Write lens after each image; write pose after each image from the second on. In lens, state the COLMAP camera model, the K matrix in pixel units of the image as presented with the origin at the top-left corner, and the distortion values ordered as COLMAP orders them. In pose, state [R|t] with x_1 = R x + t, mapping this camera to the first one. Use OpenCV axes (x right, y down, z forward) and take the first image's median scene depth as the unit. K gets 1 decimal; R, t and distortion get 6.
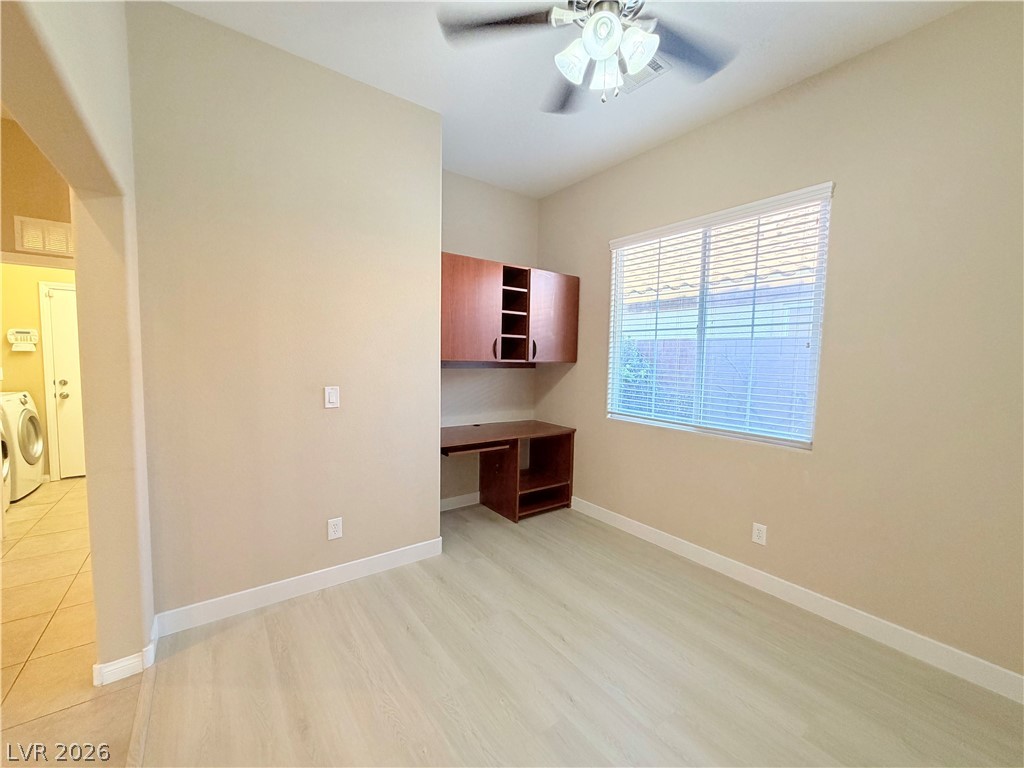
lens RADIAL K [[408.2, 0, 507.5], [0, 408.2, 385.5], [0, 0, 1]] dist [-0.000733, -0.000214]
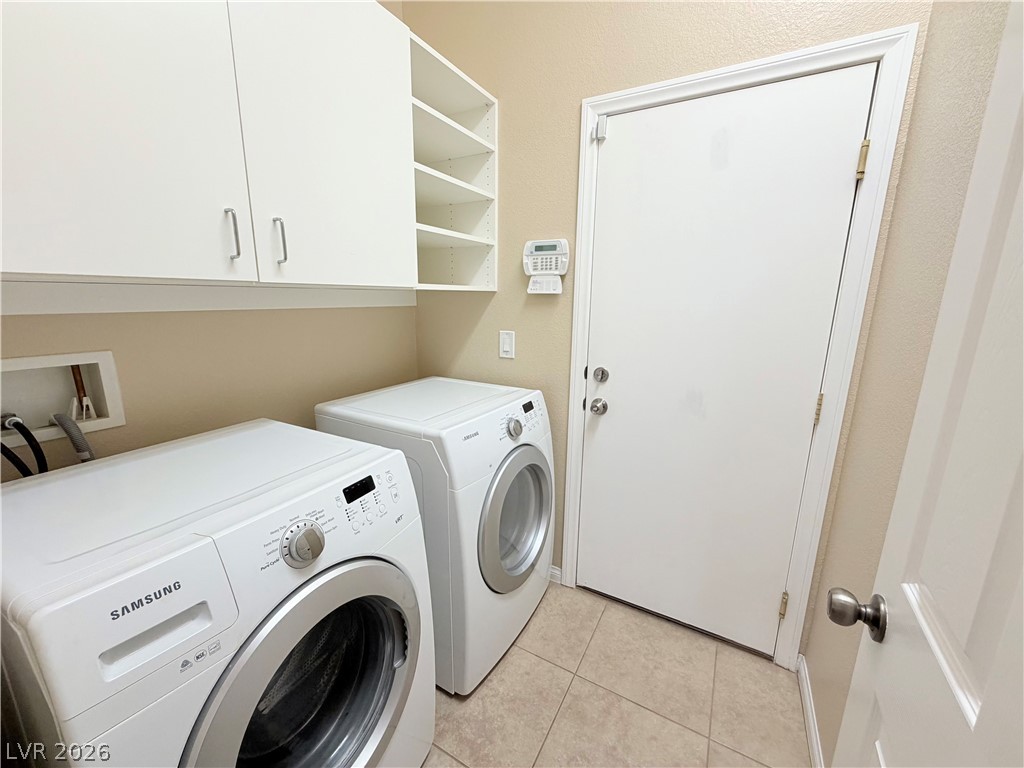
lens RADIAL K [[408.2, 0, 505.9], [0, 408.2, 382.3], [0, 0, 1]] dist [-0.000733, -0.000214]
pose [[0.412039, 0.175427, -0.894119, -0.485886], [-0.068536, 0.984478, 0.161572, -0.036063], [0.908585, -0.005295, 0.417667, 0.472124]]
